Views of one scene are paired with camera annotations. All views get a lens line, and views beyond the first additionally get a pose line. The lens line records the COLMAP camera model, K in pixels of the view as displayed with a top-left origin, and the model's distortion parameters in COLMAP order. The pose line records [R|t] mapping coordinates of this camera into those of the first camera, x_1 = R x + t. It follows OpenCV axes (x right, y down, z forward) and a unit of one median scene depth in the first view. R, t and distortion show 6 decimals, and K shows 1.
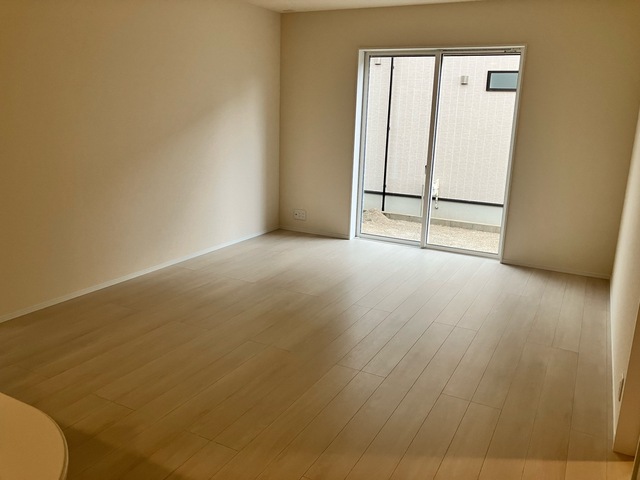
lens RADIAL K [[523.5, 0, 320.9], [0, 523.5, 237.9], [0, 0, 1]] dist [0.031667, -0.031027]
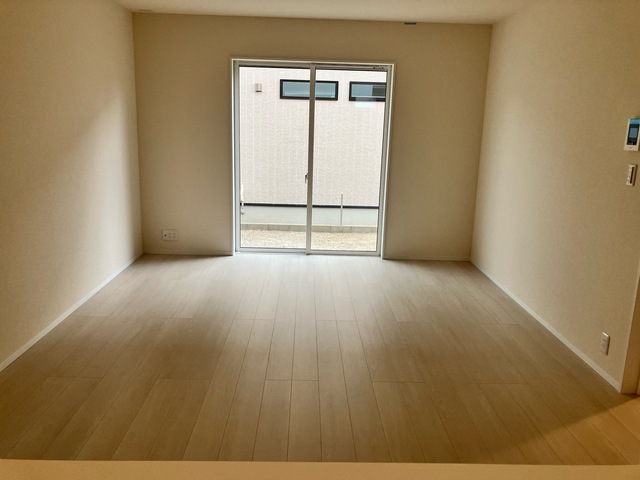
lens RADIAL K [[523.5, 0, 318.5], [0, 523.5, 242.9], [0, 0, 1]] dist [0.031667, -0.031027]
pose [[0.879278, -0.118188, 0.461412, -0.260641], [0.116023, 0.992692, 0.033176, -0.035593], [-0.461961, 0.024364, 0.886565, 0.077911]]
